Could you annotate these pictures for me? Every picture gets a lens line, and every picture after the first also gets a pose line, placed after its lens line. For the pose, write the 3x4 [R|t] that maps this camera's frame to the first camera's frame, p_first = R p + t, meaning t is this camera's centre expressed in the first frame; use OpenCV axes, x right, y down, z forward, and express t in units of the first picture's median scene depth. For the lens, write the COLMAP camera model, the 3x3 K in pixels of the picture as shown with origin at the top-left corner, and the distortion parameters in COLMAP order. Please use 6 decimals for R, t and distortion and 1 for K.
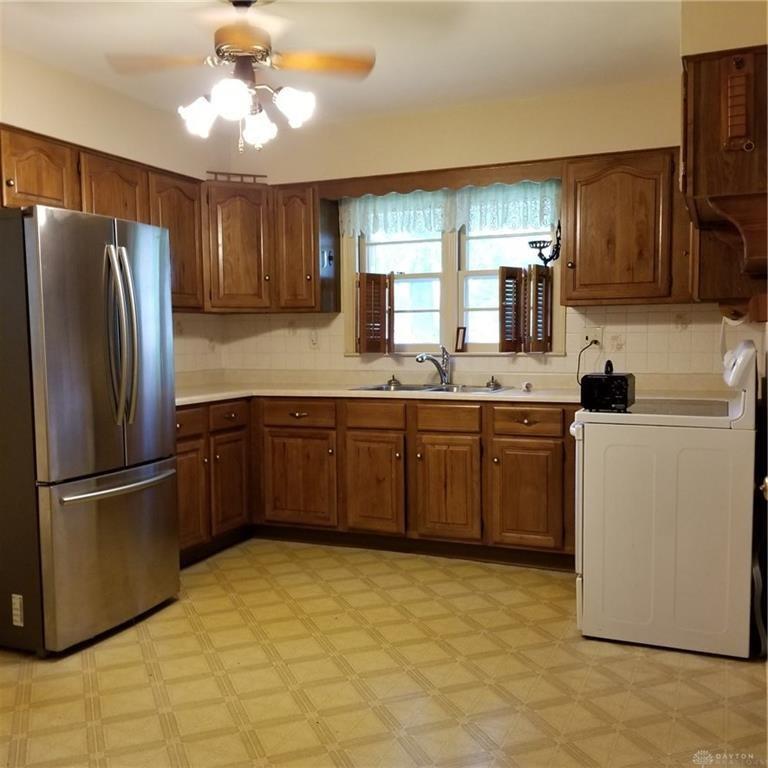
lens RADIAL K [[783.3, 0, 384.6], [0, 783.3, 395.9], [0, 0, 1]] dist [0.017071, -0.014059]
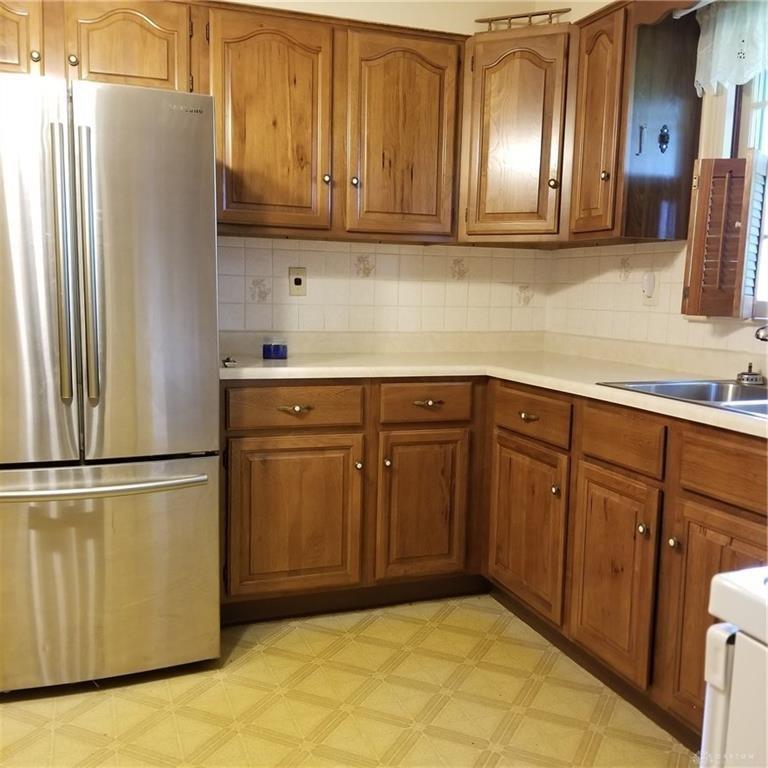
lens RADIAL K [[783.3, 0, 384.6], [0, 783.3, 395.9], [0, 0, 1]] dist [0.017071, -0.014059]
pose [[0.681815, 0.122118, -0.721259, 0.235430], [-0.084012, 0.992516, 0.088627, -0.033327], [0.726684, 0.000167, 0.686972, 0.530689]]
